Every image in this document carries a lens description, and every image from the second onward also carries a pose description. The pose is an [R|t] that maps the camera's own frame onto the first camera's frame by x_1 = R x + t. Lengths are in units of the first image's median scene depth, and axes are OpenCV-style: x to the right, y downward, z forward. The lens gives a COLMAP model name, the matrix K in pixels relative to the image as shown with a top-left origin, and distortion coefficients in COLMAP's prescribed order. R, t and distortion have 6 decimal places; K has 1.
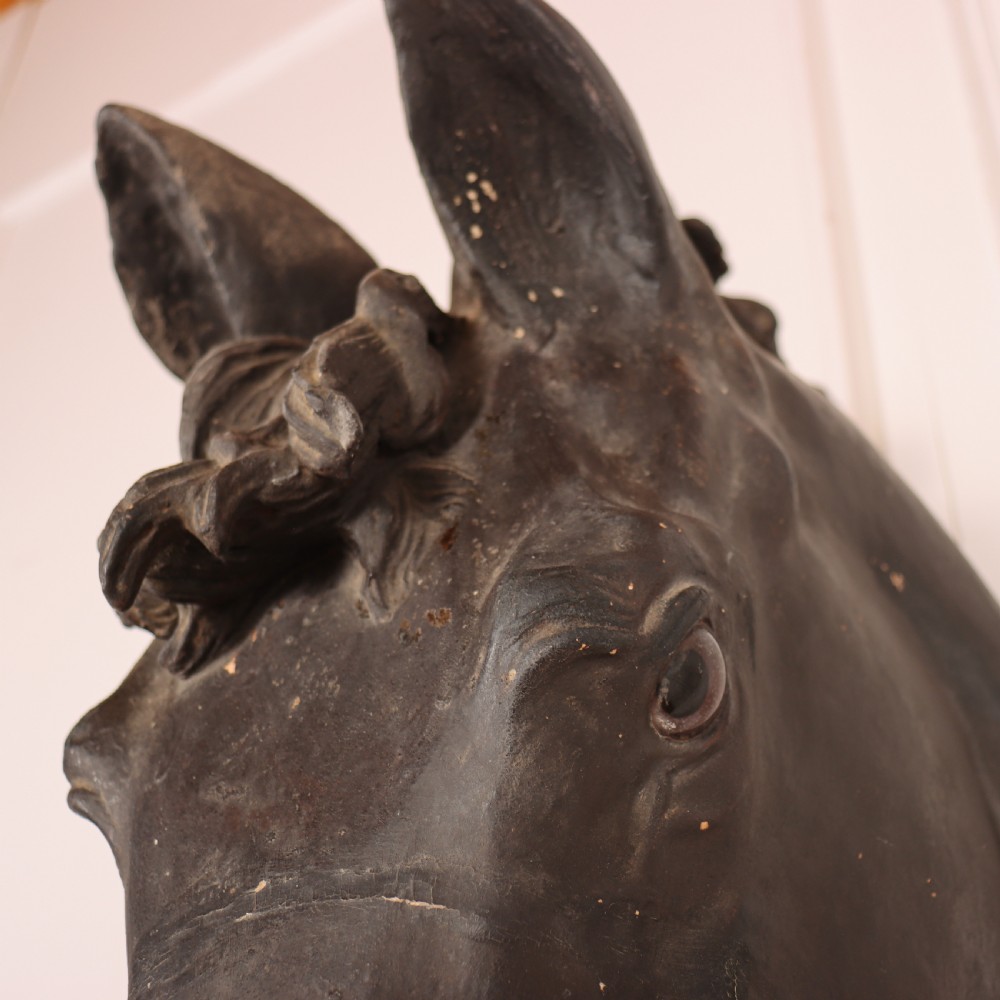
lens RADIAL K [[1612.2, 0, 500.0], [0, 1612.2, 500.0], [0, 0, 1]] dist [-0.092531, 0.064886]
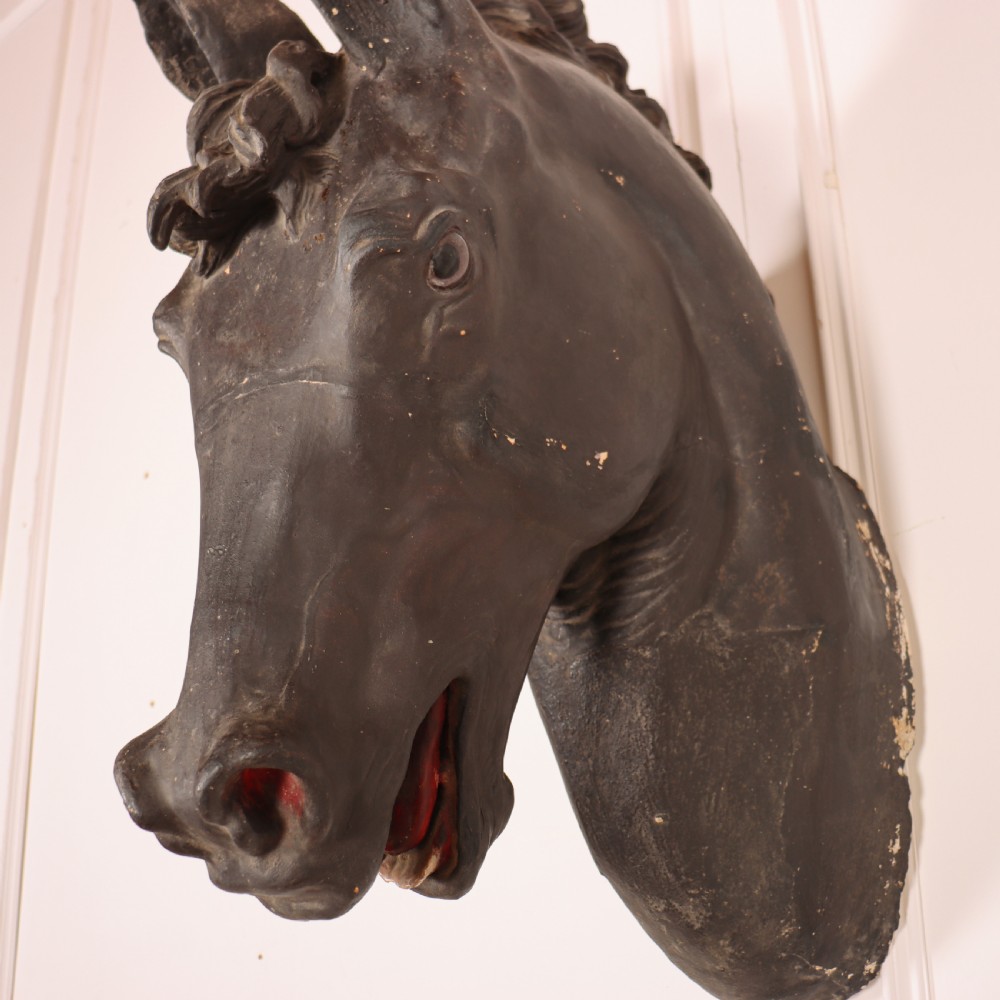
lens RADIAL K [[1218.9, 0, 465.5], [0, 1218.9, 497.5], [0, 0, 1]] dist [-0.183143, 0.169894]
pose [[0.993439, -0.067912, -0.092019, 0.239032], [0.094655, 0.939826, 0.328280, -0.089982], [0.064187, -0.334836, 0.940088, -0.439924]]
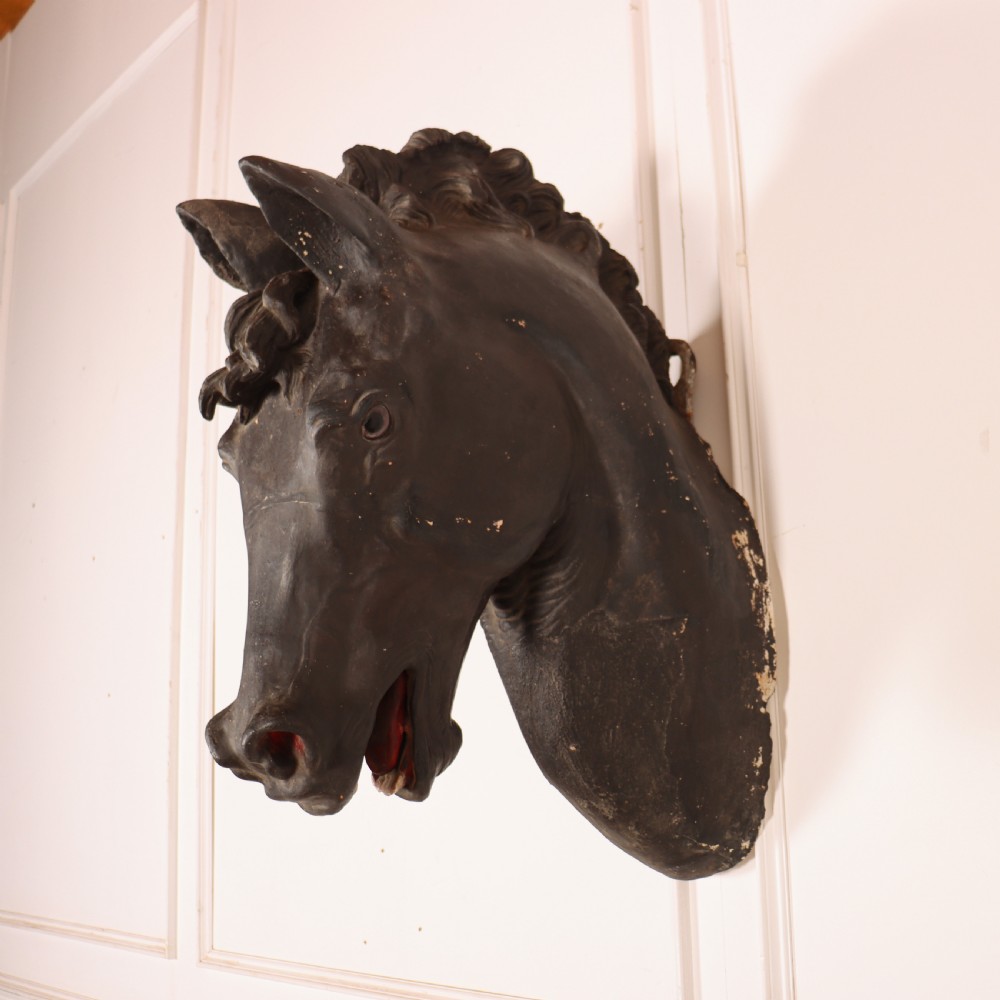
lens RADIAL K [[1301.3, 0, 600.8], [0, 1301.3, 522.2], [0, 0, 1]] dist [-0.167874, 0.101216]
pose [[0.977047, -0.104994, -0.185351, 0.949735], [0.174594, 0.893201, 0.414378, -0.653734], [0.122049, -0.437228, 0.891031, -1.237703]]
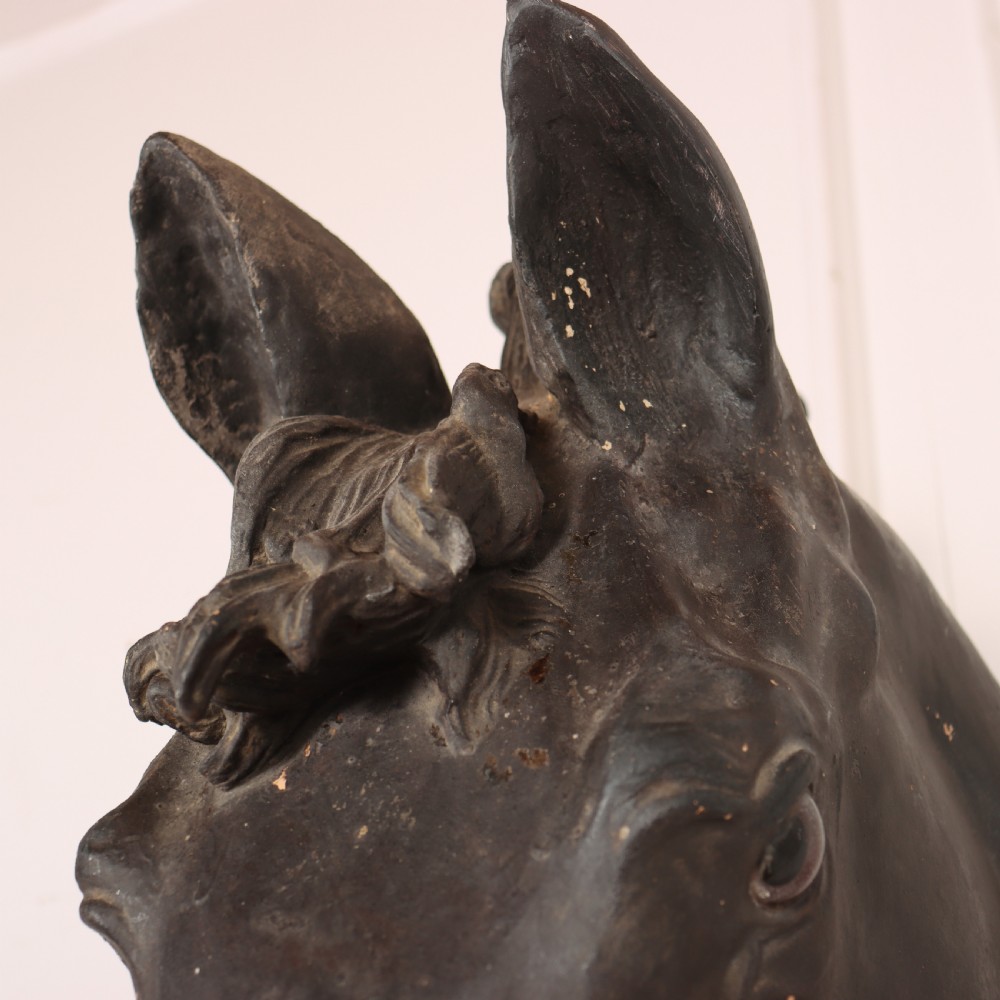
lens RADIAL K [[1937.0, 0, 476.0], [0, 1937.0, 500.3], [0, 0, 1]] dist [-0.040373, 0.214661]
pose [[0.992009, 0.096169, 0.081665, -0.171238], [-0.095865, 0.995365, -0.007636, -0.063345], [-0.082021, -0.000254, 0.996631, -0.126697]]
